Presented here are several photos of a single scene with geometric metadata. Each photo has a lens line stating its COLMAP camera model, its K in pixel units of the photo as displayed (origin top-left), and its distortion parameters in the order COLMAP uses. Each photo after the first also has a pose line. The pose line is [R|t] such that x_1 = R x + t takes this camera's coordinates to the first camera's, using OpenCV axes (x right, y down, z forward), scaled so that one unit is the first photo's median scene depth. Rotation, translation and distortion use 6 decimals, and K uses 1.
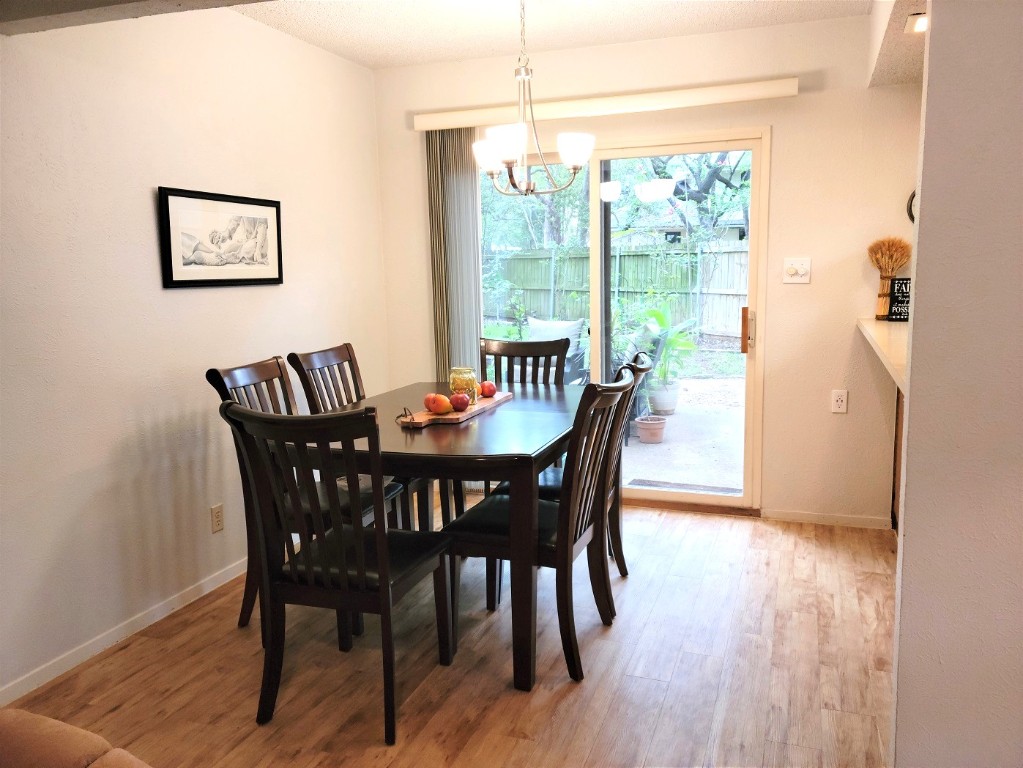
lens RADIAL K [[803.3, 0, 523.4], [0, 803.3, 391.1], [0, 0, 1]] dist [0.087552, -0.063170]
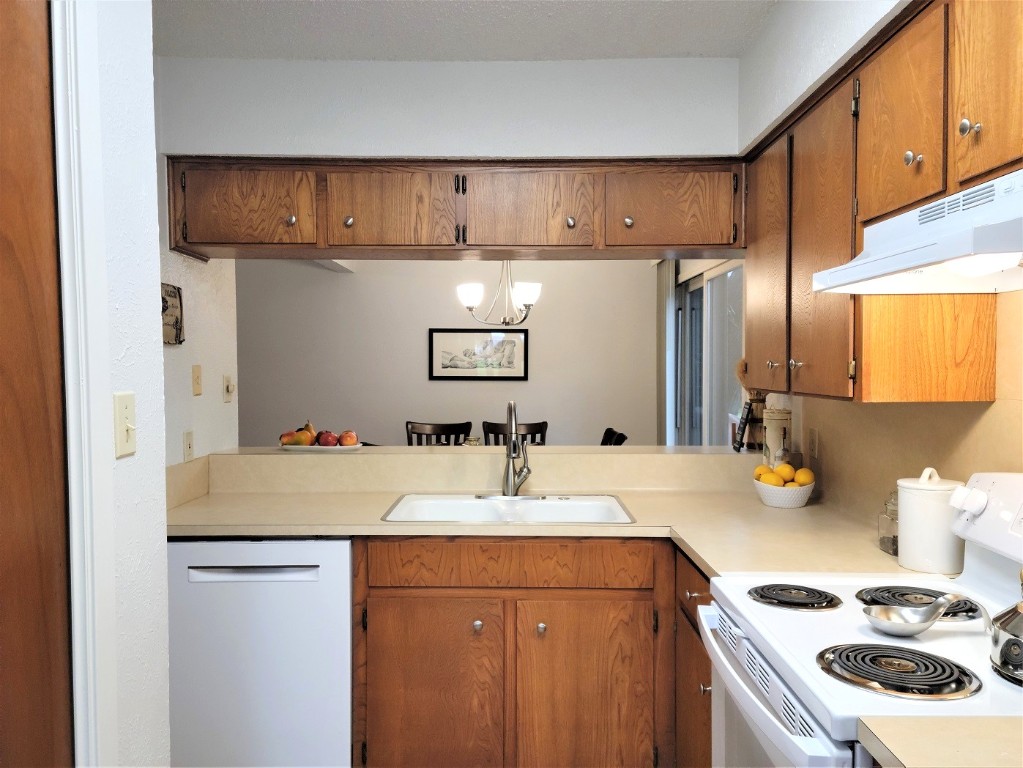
lens RADIAL K [[803.3, 0, 523.4], [0, 803.3, 391.1], [0, 0, 1]] dist [0.087552, -0.063170]
pose [[0.337318, 0.053295, -0.939881, 1.230241], [-0.155600, 0.987820, 0.000169, -0.117491], [0.928442, 0.146189, 0.341502, 0.492094]]
